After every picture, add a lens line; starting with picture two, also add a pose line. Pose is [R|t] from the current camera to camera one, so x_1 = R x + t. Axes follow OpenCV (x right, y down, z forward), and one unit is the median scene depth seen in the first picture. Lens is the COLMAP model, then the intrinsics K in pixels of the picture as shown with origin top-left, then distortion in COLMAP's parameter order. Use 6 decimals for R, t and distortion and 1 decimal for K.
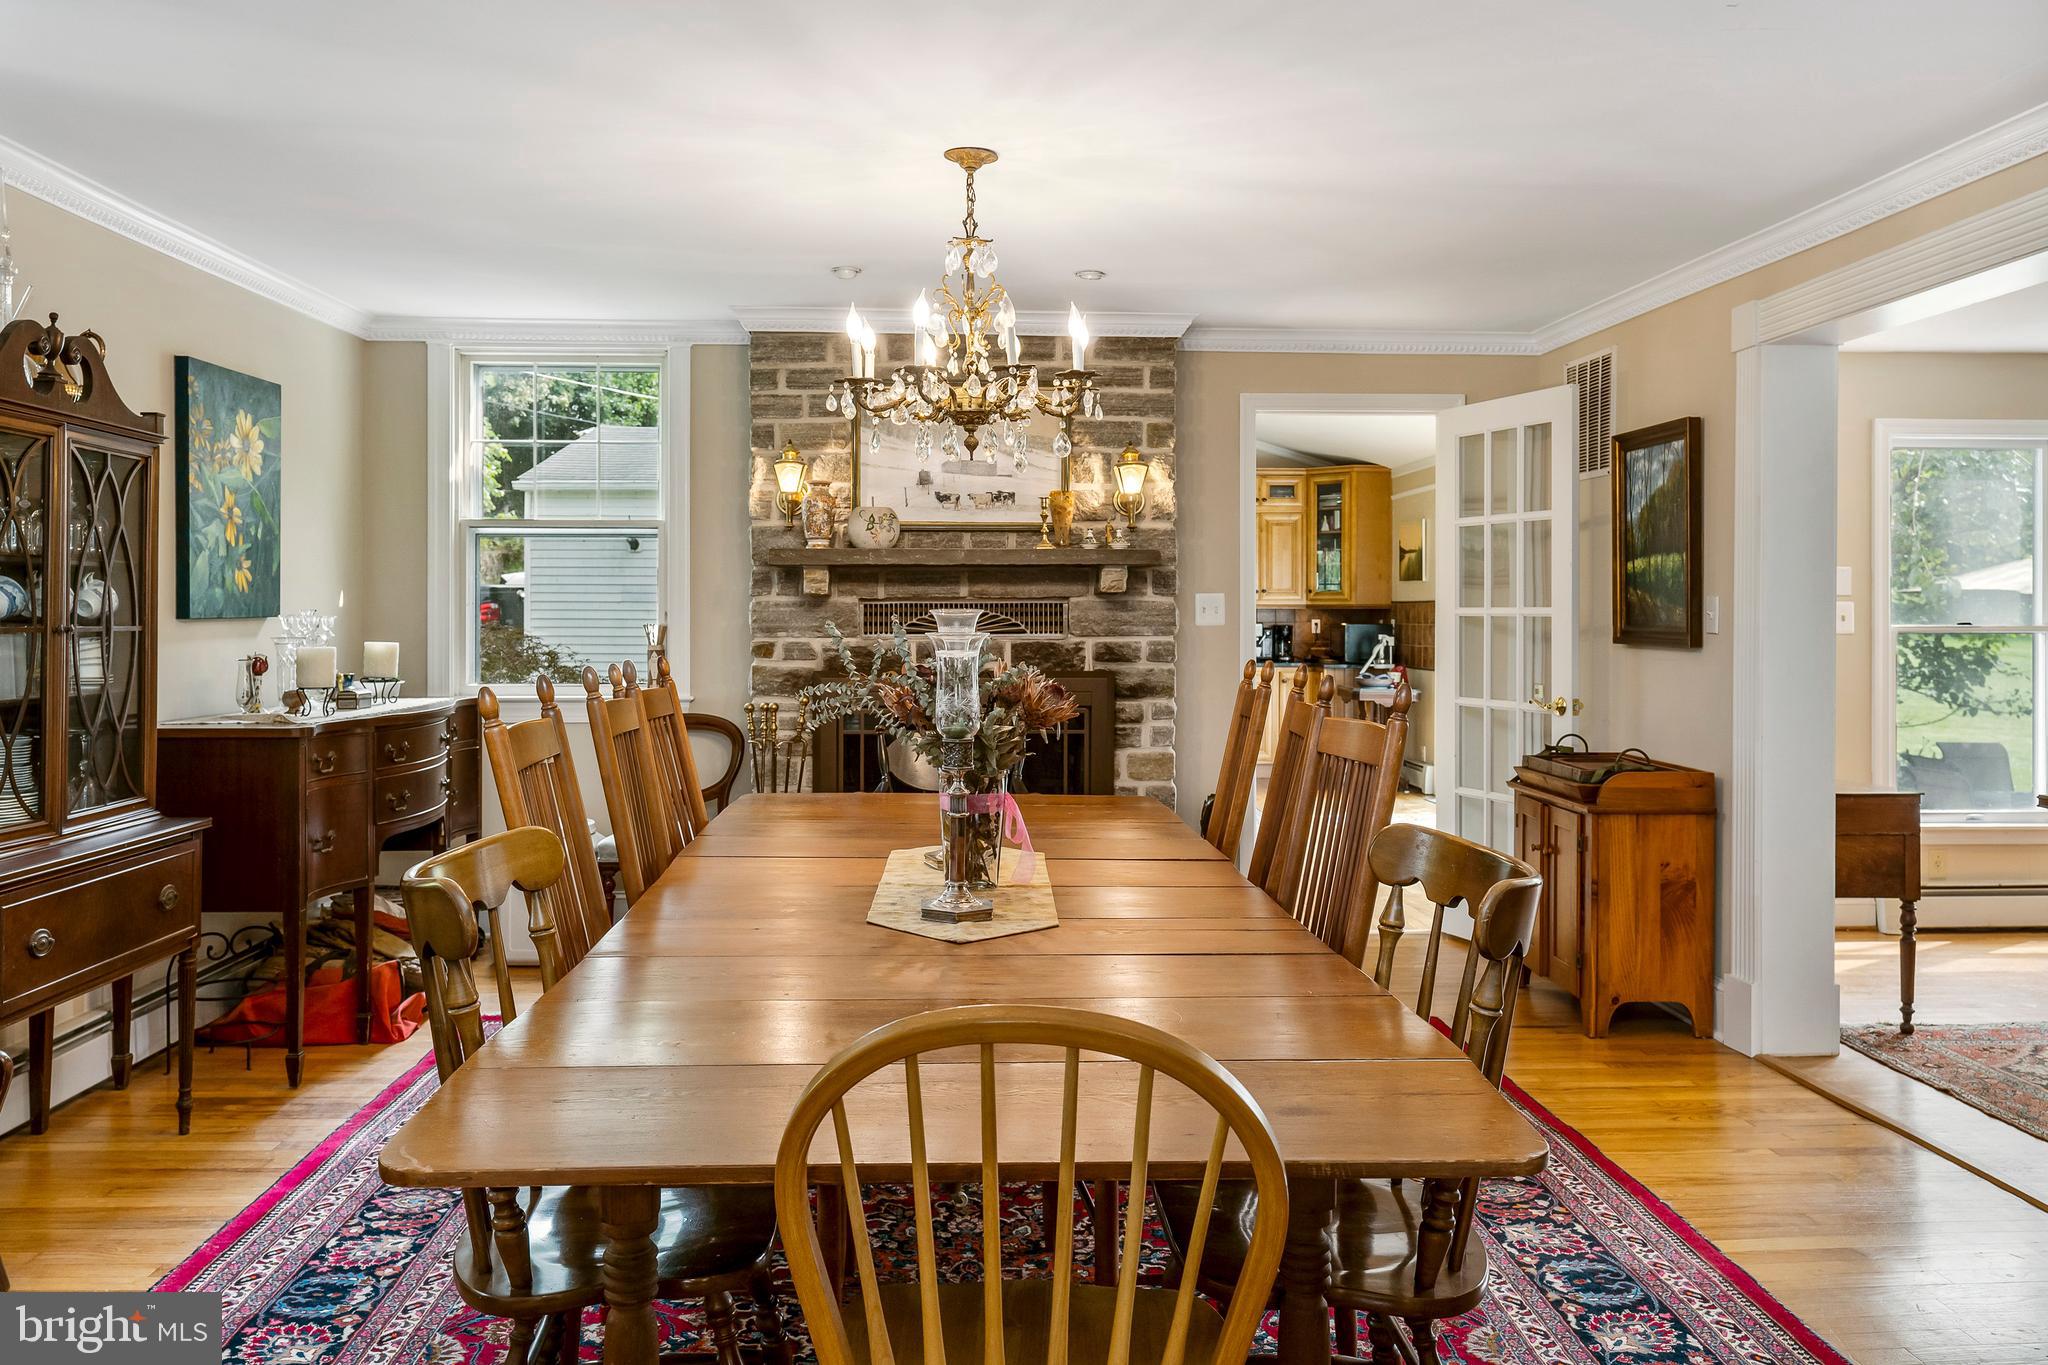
lens RADIAL K [[1565.4, 0, 1026.5], [0, 1565.4, 615.7], [0, 0, 1]] dist [-0.002193, 0.001204]
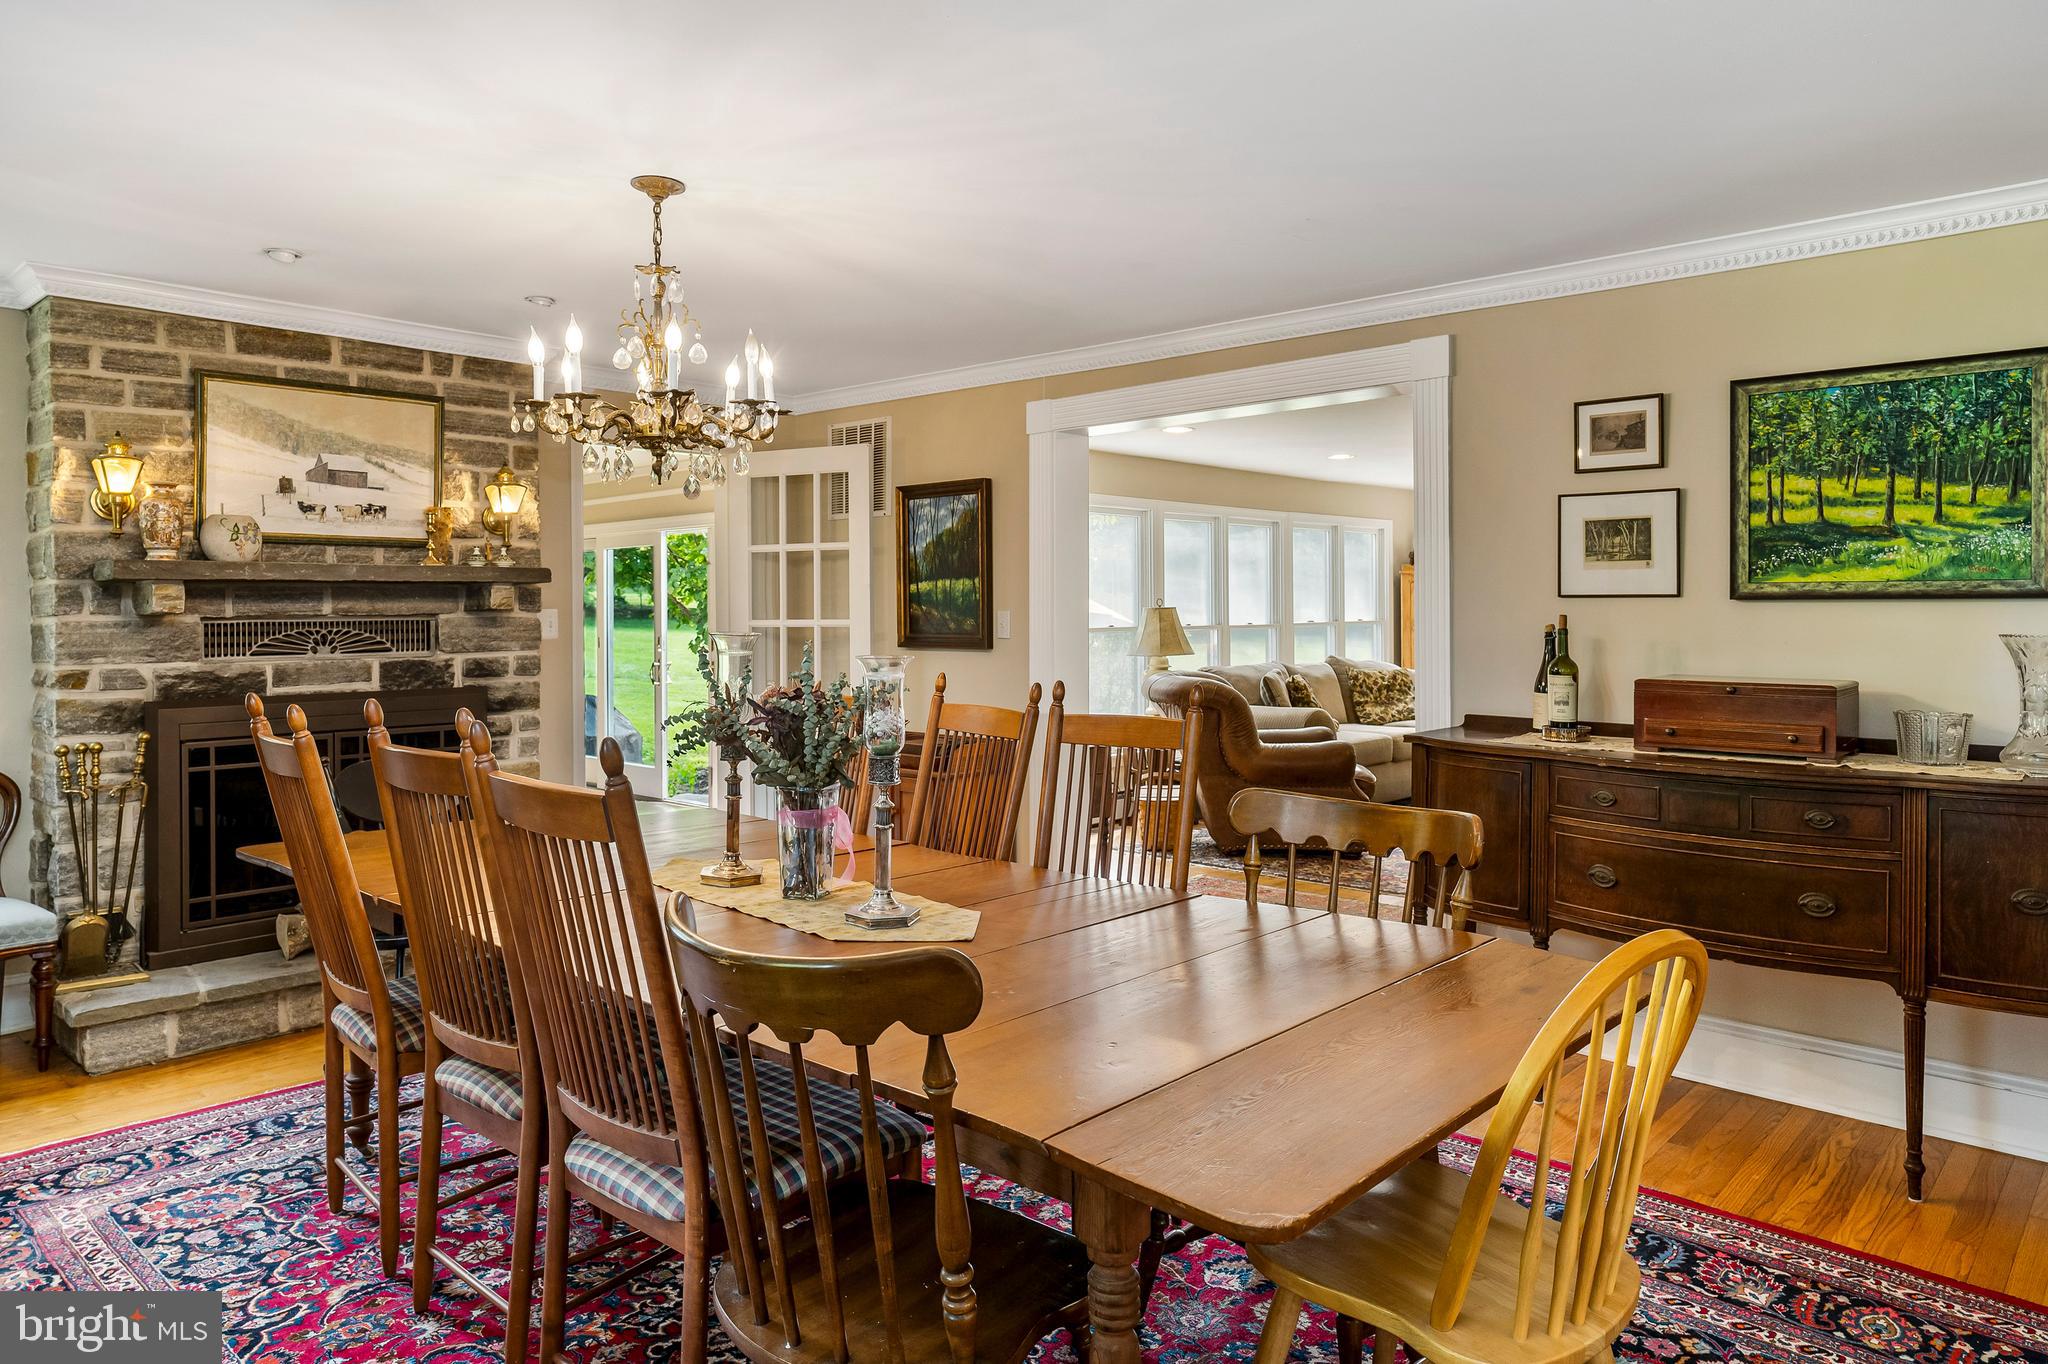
lens RADIAL K [[1322.5, 0, 1020.8], [0, 1322.5, 618.6], [0, 0, 1]] dist [-0.005387, -0.000864]
pose [[0.709322, -0.009692, 0.704818, -0.304591], [0.009865, 0.999944, 0.003823, -0.008488], [-0.704815, 0.004241, 0.709378, 0.144908]]
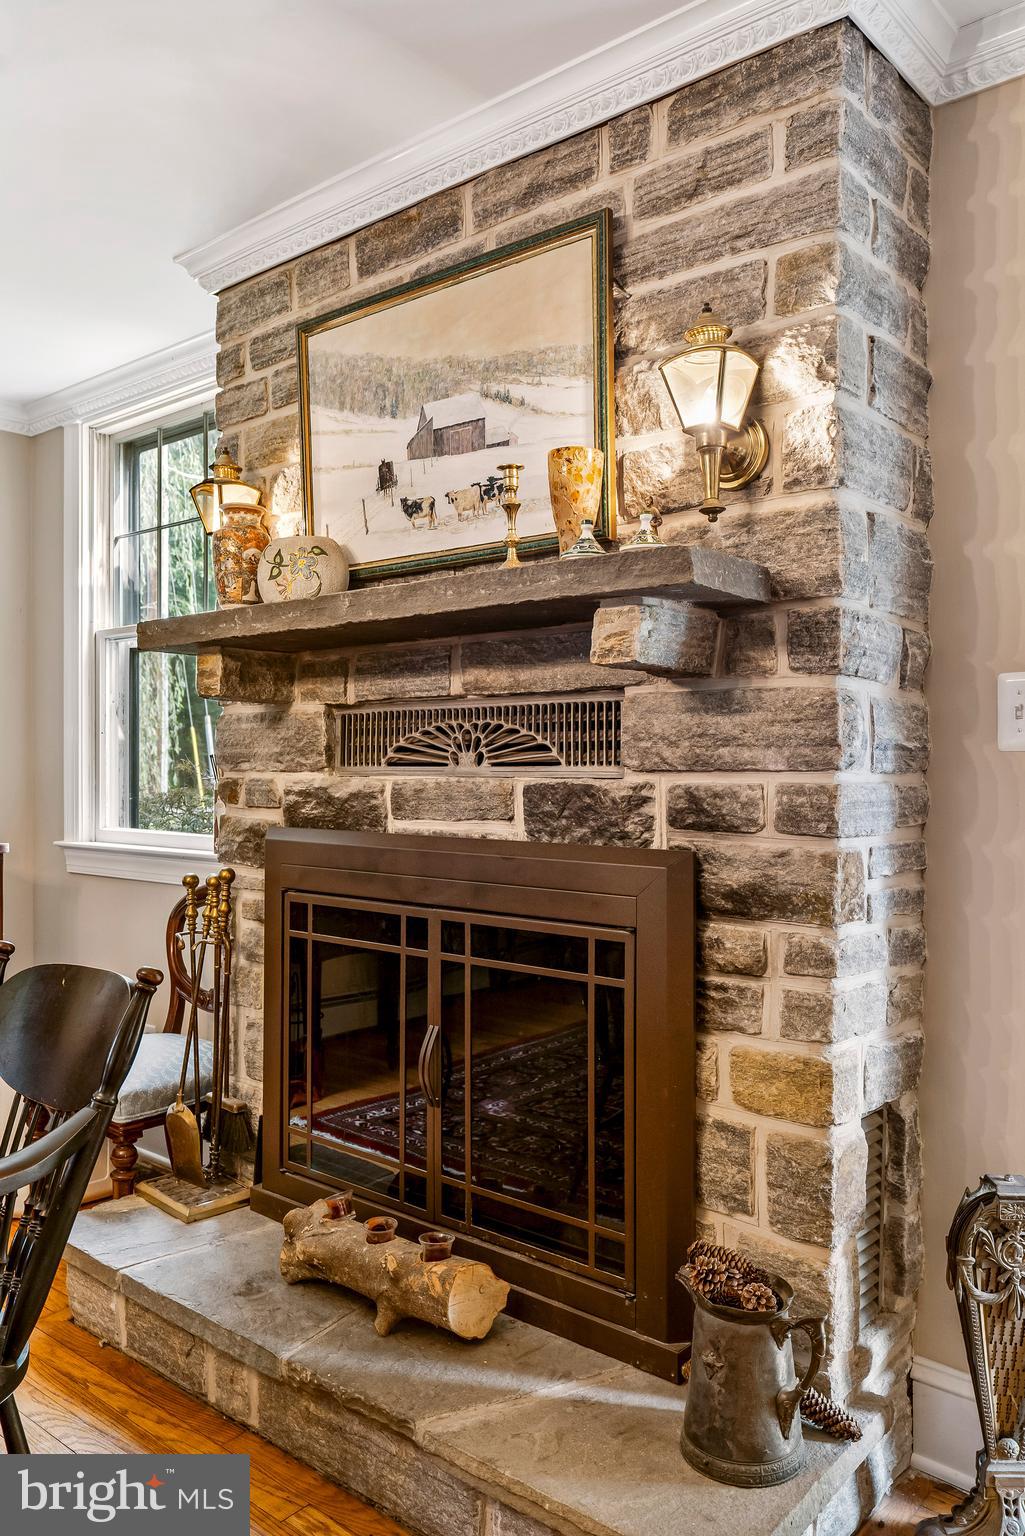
lens RADIAL K [[1174.0, 0, 512.7], [0, 1174.0, 784.8], [0, 0, 1]] dist [-0.002193, 0.001204]
pose [[0.727246, 0.012230, -0.686268, 0.243515], [-0.007950, 0.999924, 0.009395, 0.014127], [0.686330, -0.001376, 0.727289, 0.732154]]
